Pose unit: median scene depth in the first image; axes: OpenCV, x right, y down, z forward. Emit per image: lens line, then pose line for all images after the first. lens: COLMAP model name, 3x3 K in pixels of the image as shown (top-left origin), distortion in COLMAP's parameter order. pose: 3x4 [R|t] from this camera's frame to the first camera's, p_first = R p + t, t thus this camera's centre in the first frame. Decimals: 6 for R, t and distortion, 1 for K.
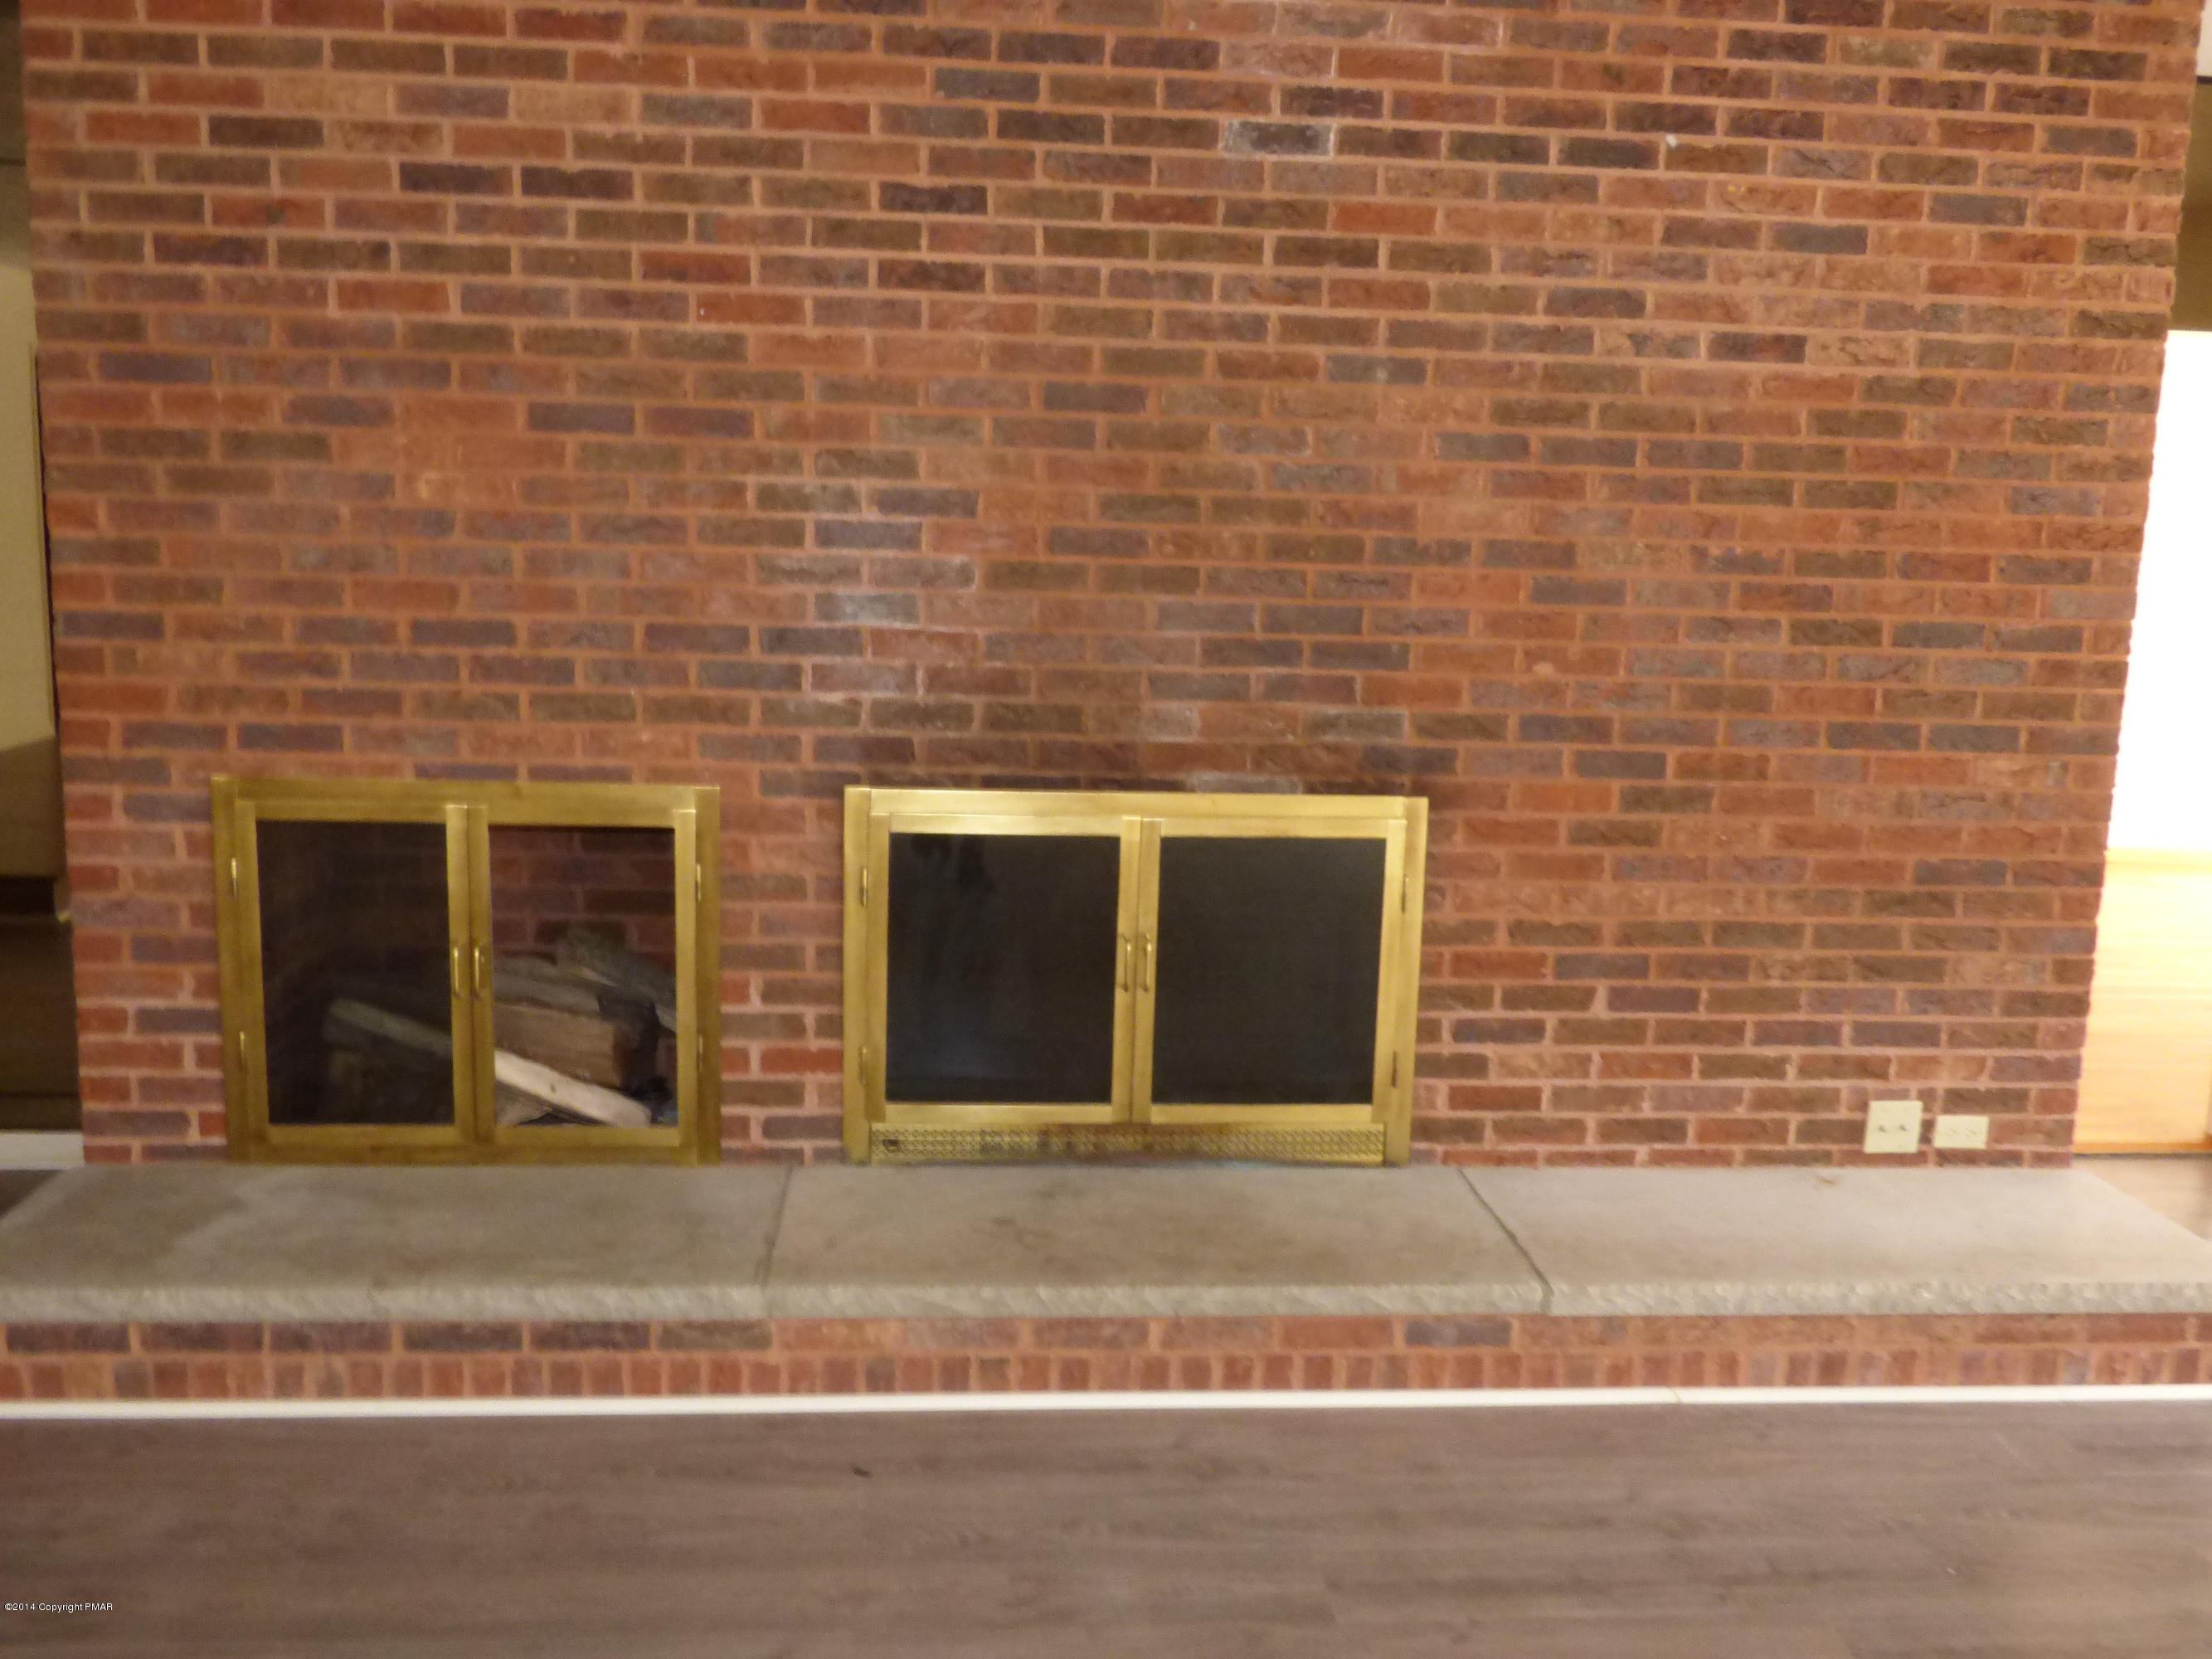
lens RADIAL K [[1966.1, 0, 1101.3], [0, 1966.1, 821.0], [0, 0, 1]] dist [-0.012447, -0.005701]
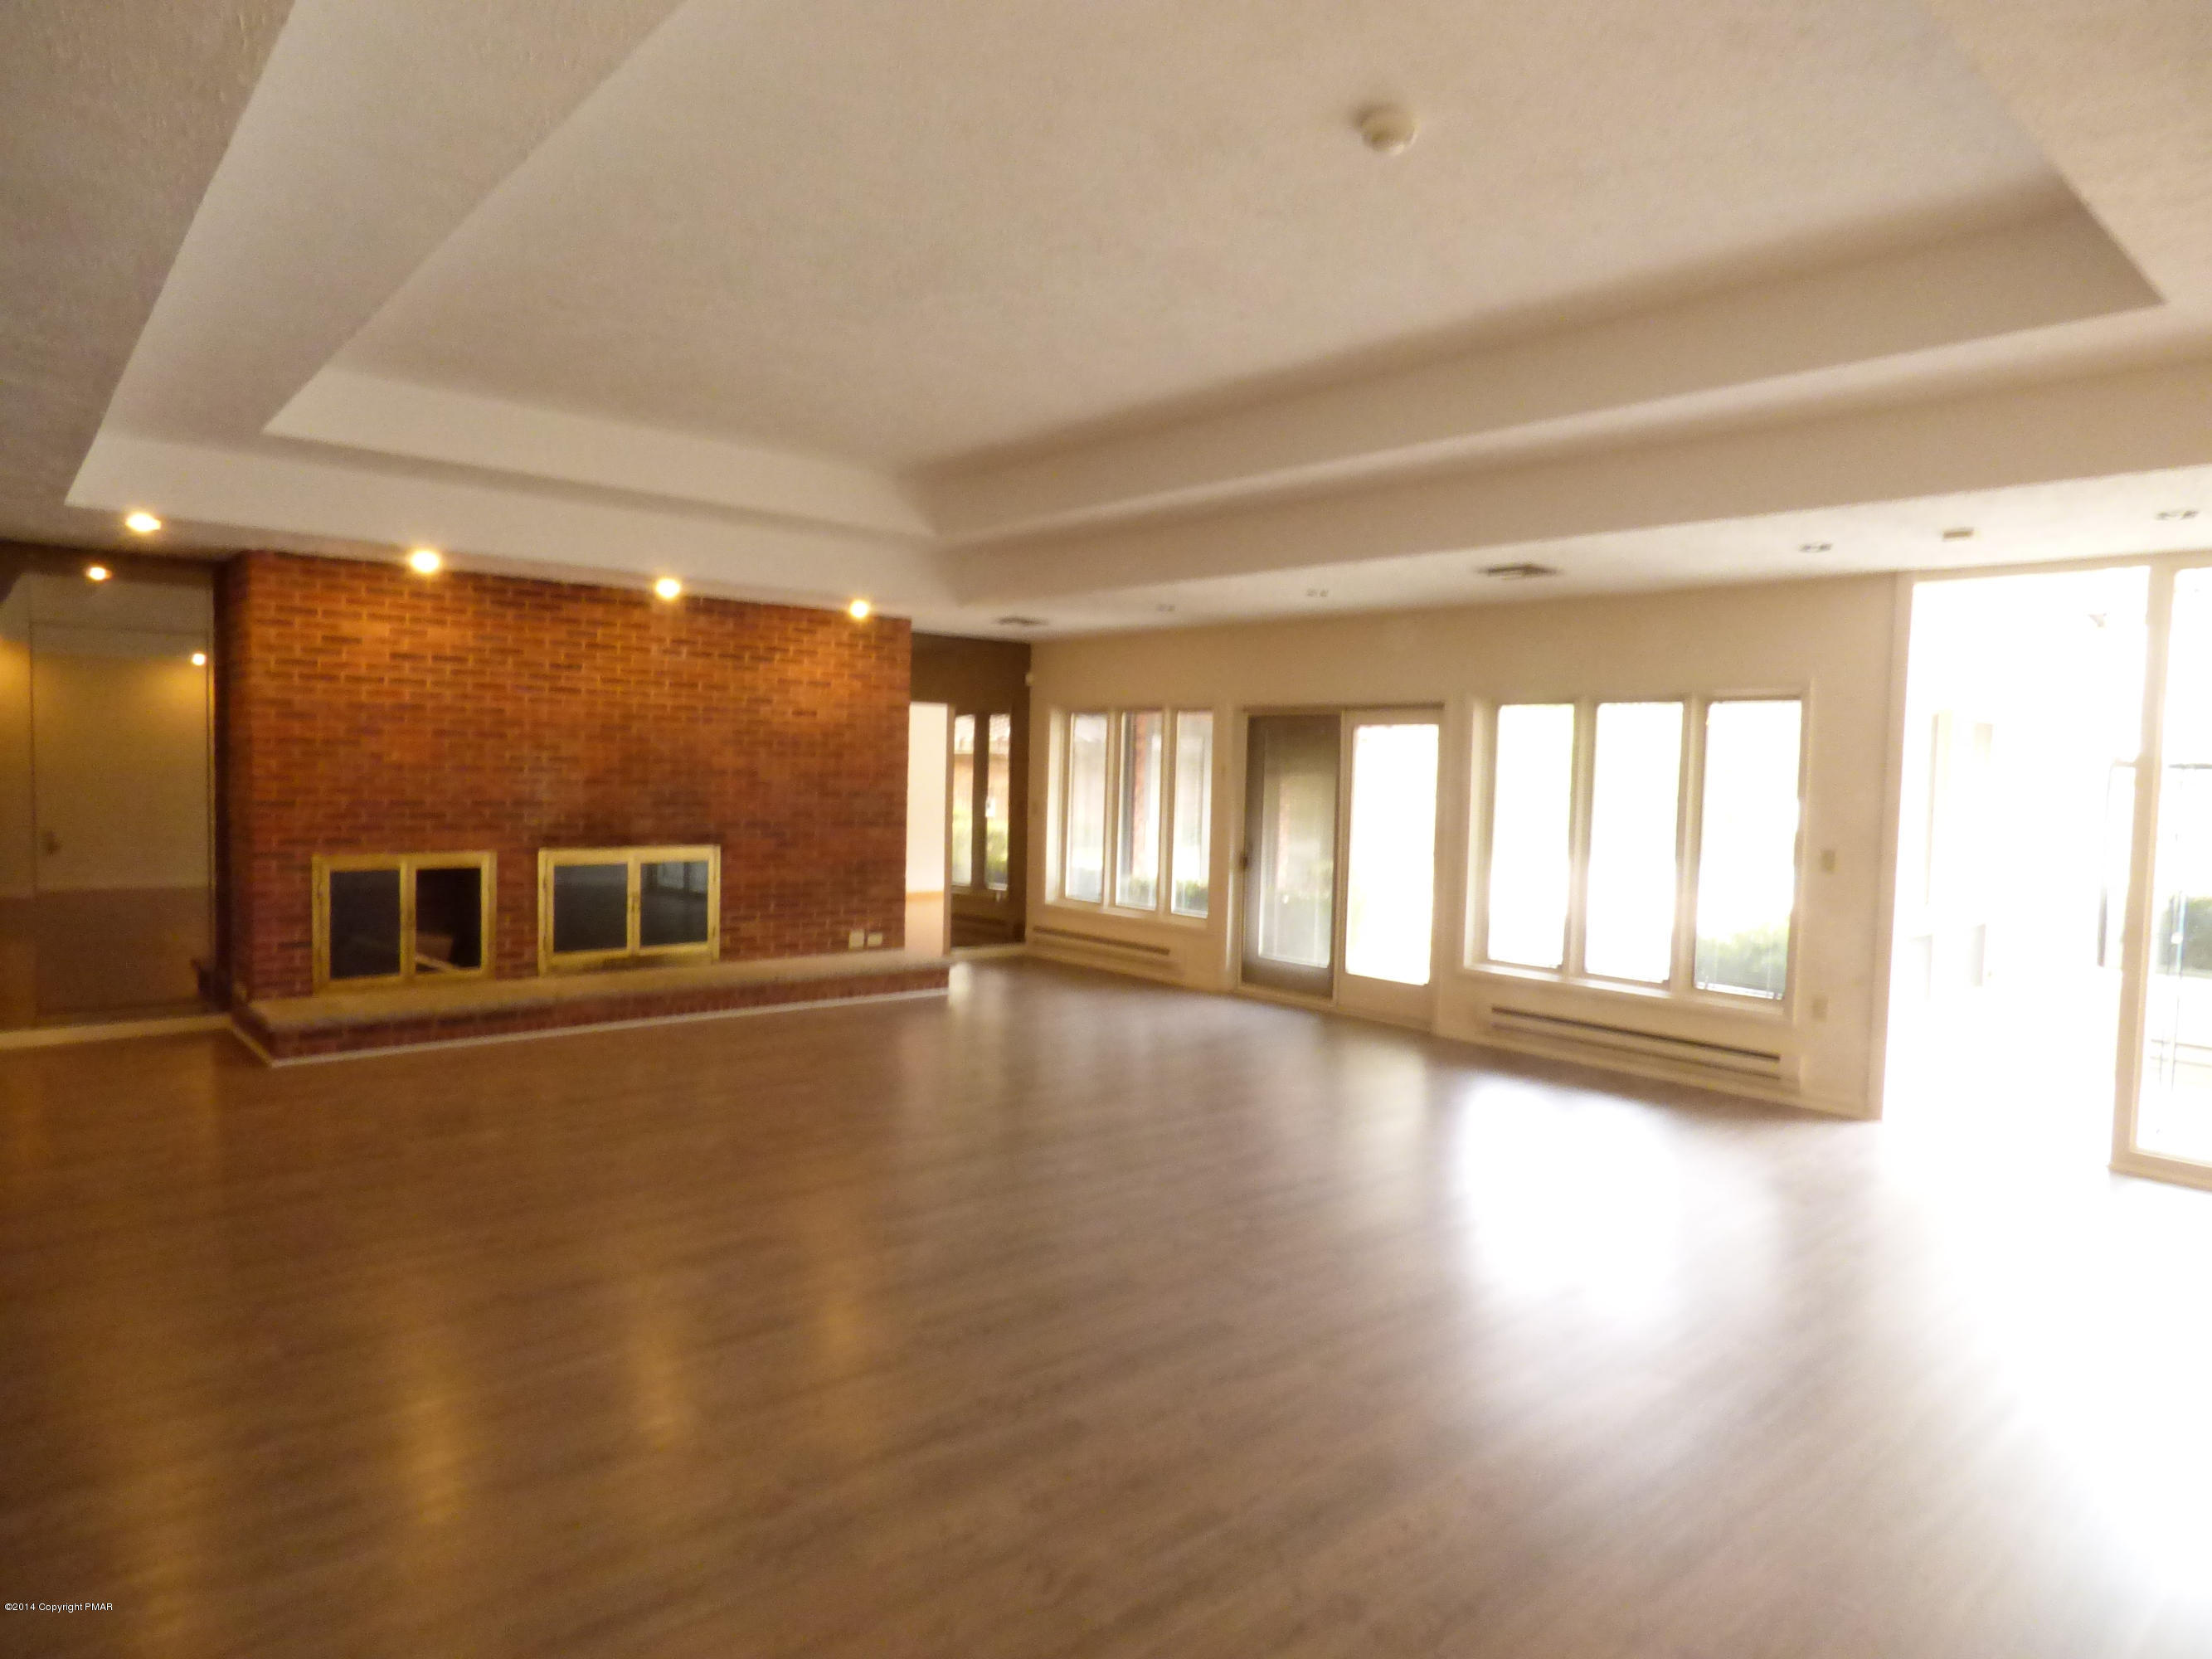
lens RADIAL K [[1300.4, 0, 1097.6], [0, 1300.4, 794.7], [0, 0, 1]] dist [-0.009569, -0.003792]
pose [[0.809627, -0.023611, 0.586470, -0.621292], [0.098743, 0.990428, -0.096443, 0.181833], [-0.578580, 0.135993, 0.804209, -1.178414]]
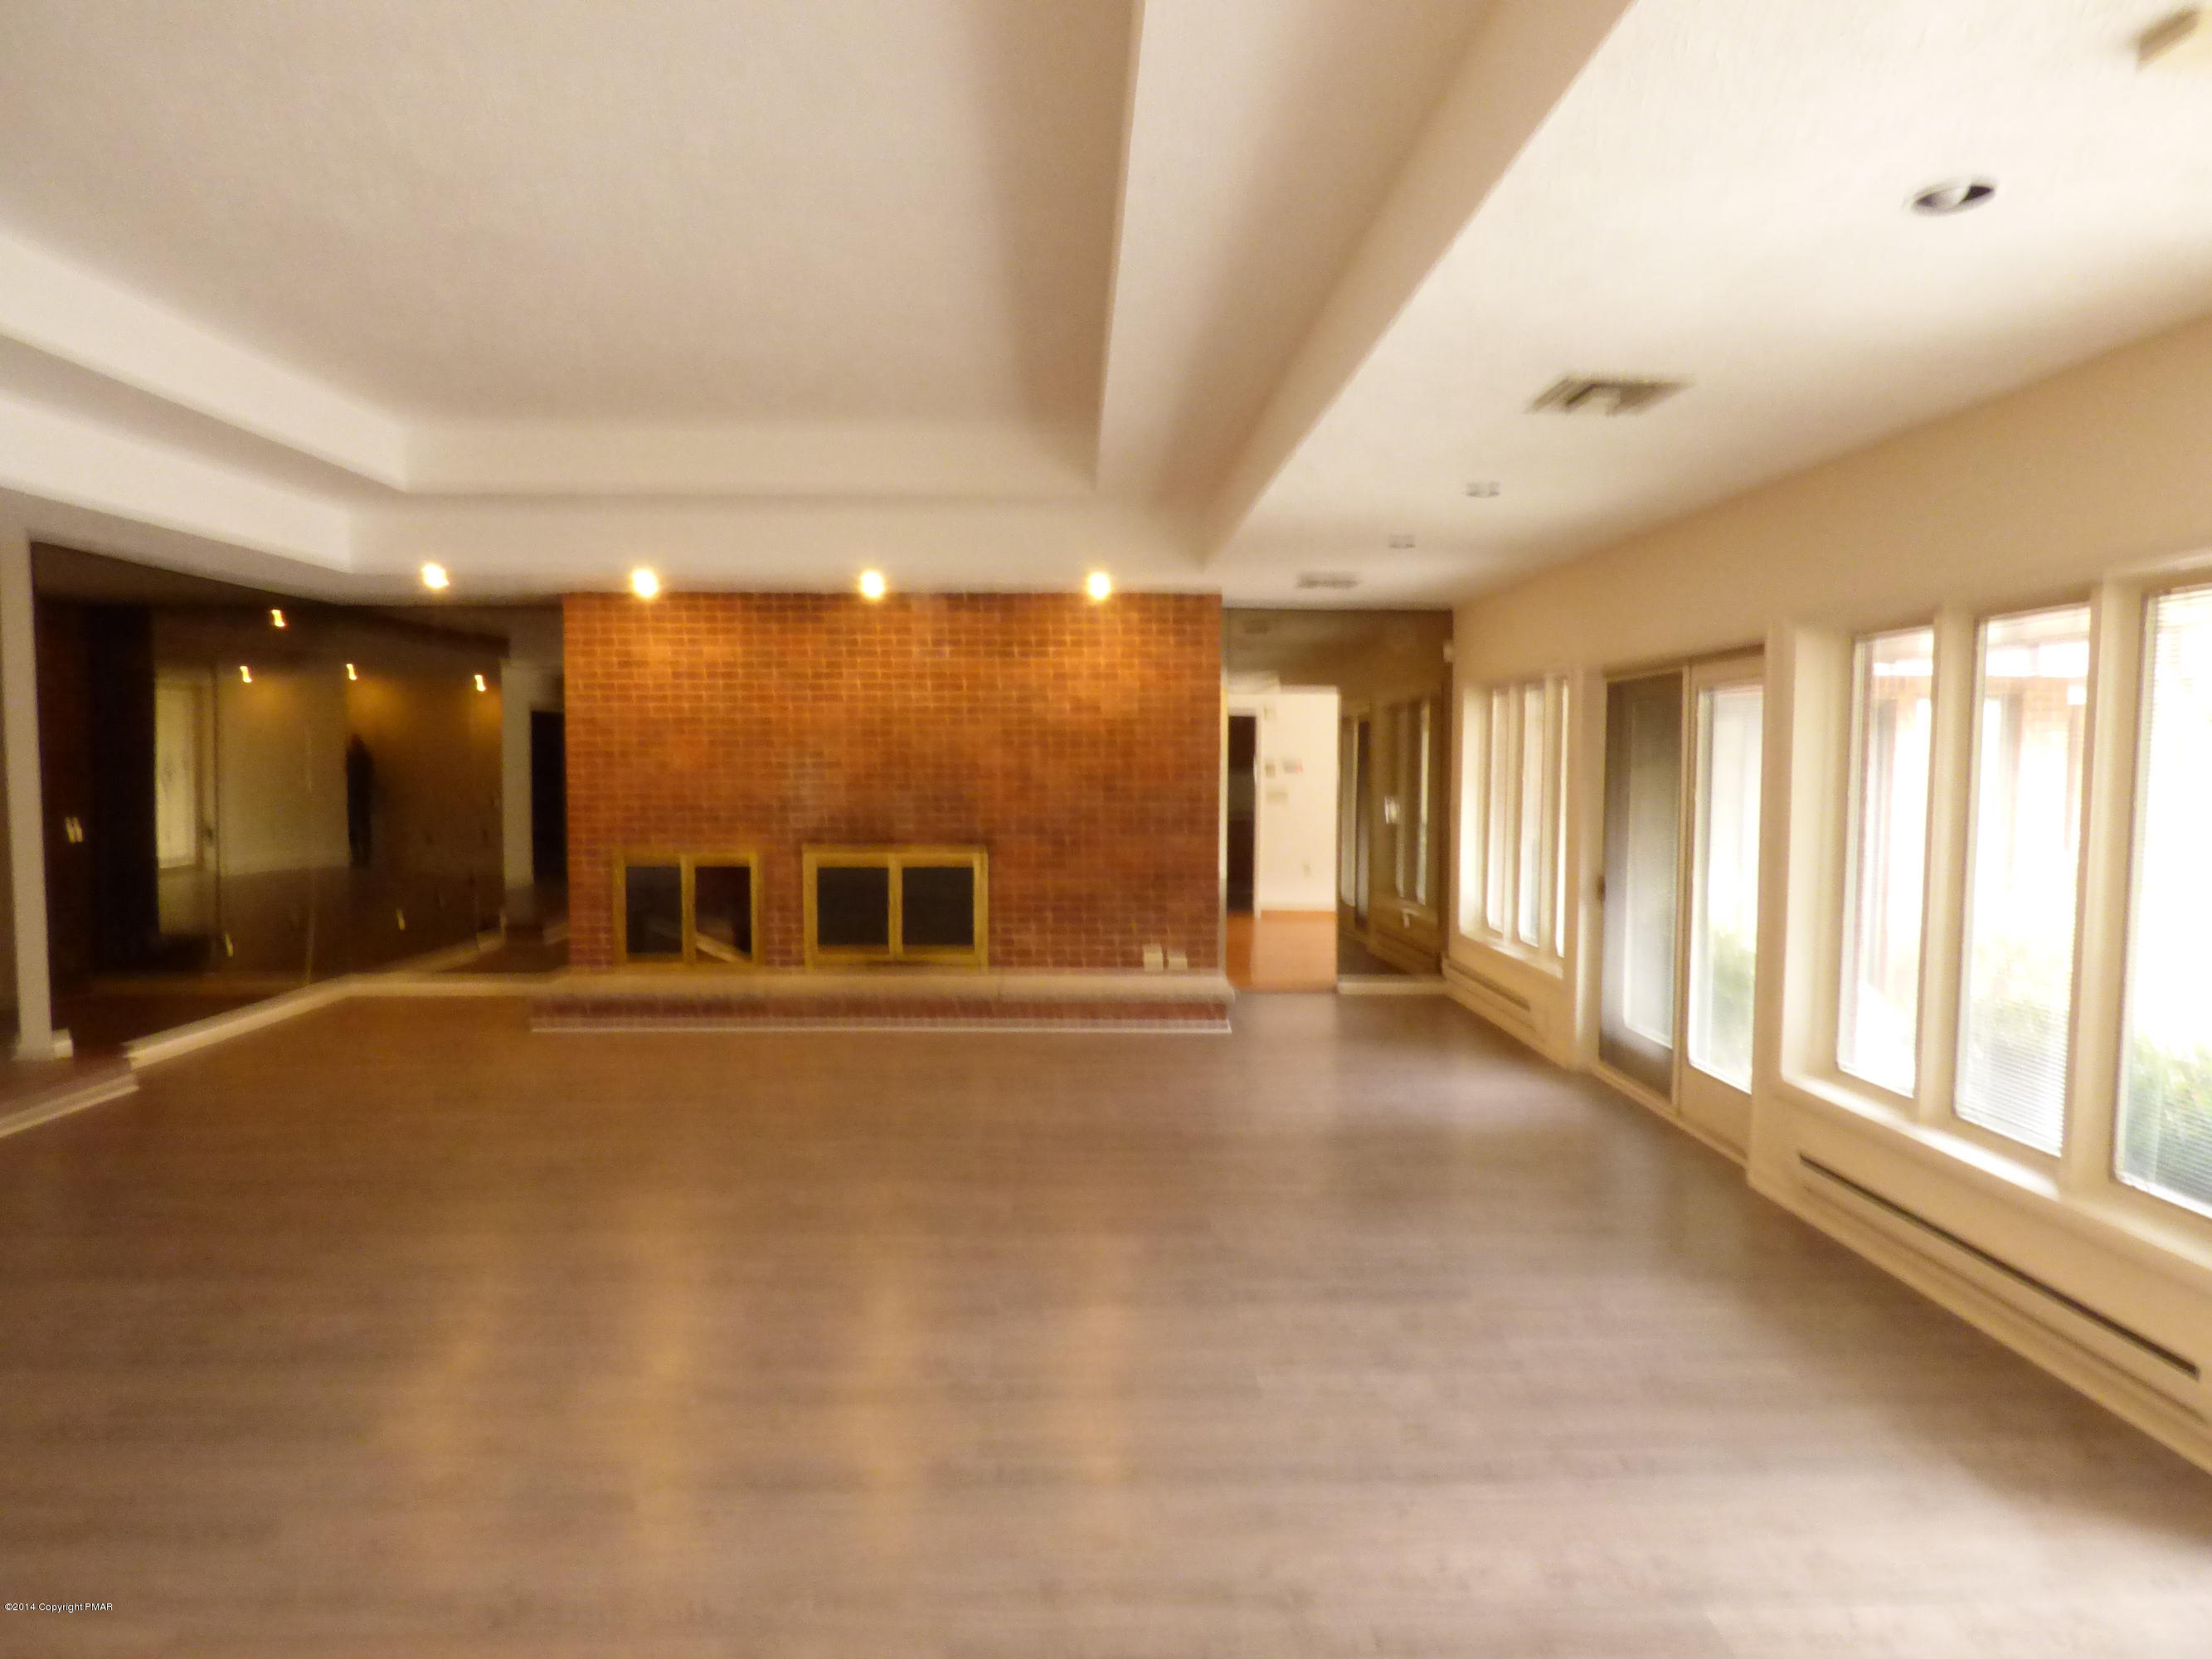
lens RADIAL K [[1300.4, 0, 1113.0], [0, 1300.4, 808.6], [0, 0, 1]] dist [-0.009569, -0.003792]
pose [[0.997974, -0.028732, -0.056773, 0.508716], [0.020971, 0.990912, -0.132865, 0.209638], [0.060074, 0.131405, 0.989507, -1.111546]]
